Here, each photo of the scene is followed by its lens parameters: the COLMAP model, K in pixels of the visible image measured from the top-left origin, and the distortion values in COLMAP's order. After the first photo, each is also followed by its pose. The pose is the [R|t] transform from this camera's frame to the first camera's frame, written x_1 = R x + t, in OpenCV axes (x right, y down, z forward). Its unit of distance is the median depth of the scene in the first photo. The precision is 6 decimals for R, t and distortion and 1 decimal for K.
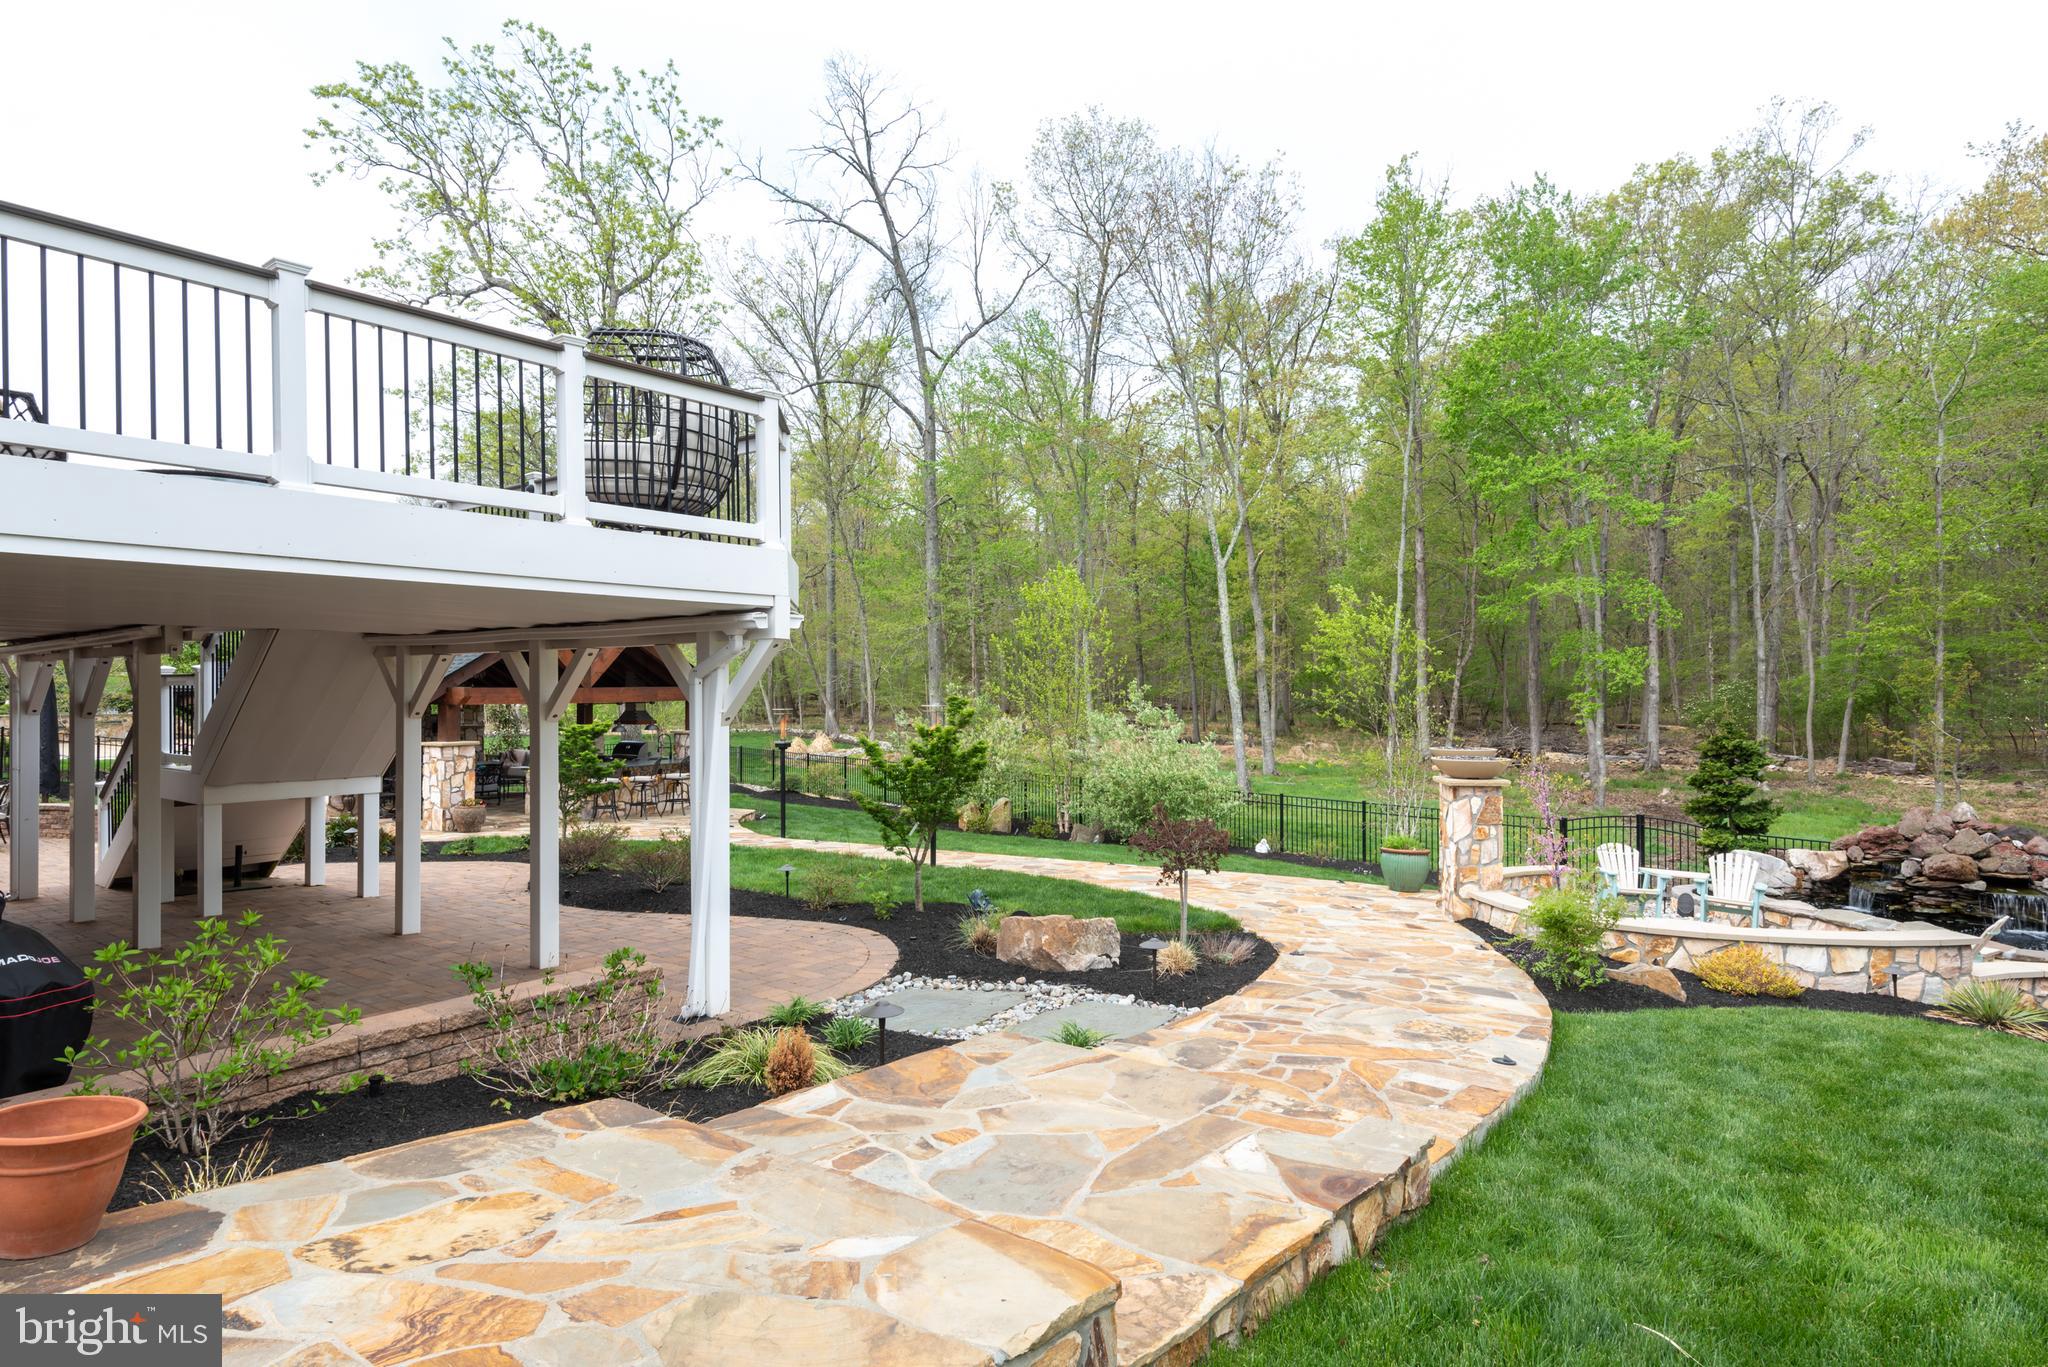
lens RADIAL K [[1116.6, 0, 1012.0], [0, 1116.6, 681.2], [0, 0, 1]] dist [0.041932, -0.026622]
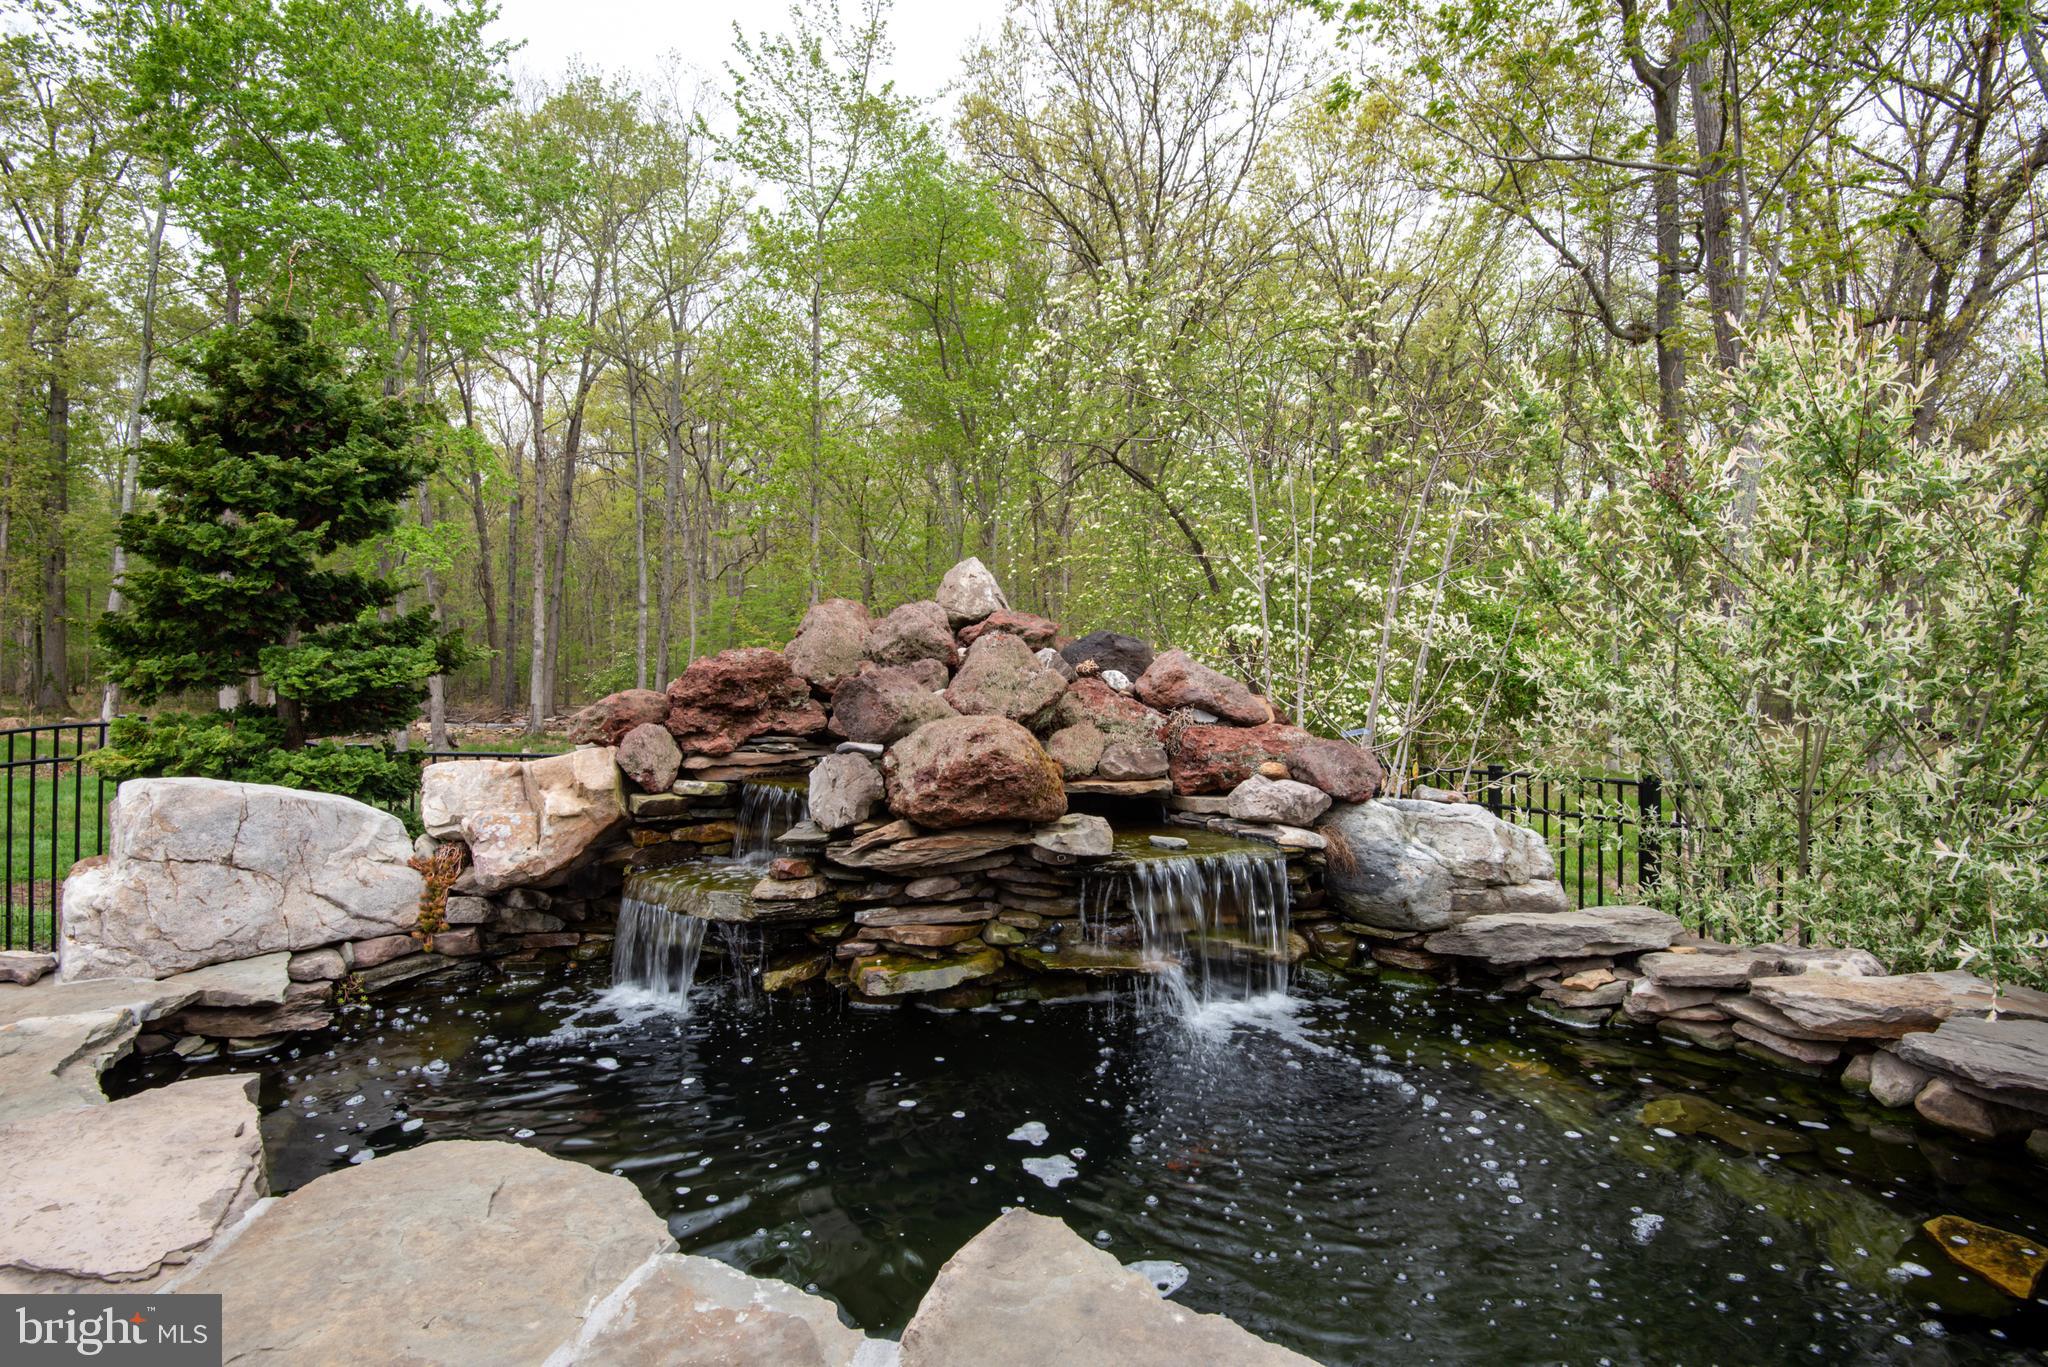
lens RADIAL K [[961.2, 0, 1045.3], [0, 961.2, 700.4], [0, 0, 1]] dist [0.000019, -0.022595]
pose [[0.576631, 0.007728, 0.816968, 0.359973], [-0.016716, 0.999858, 0.002340, 0.079771], [-0.816834, -0.015005, 0.576678, 0.468283]]
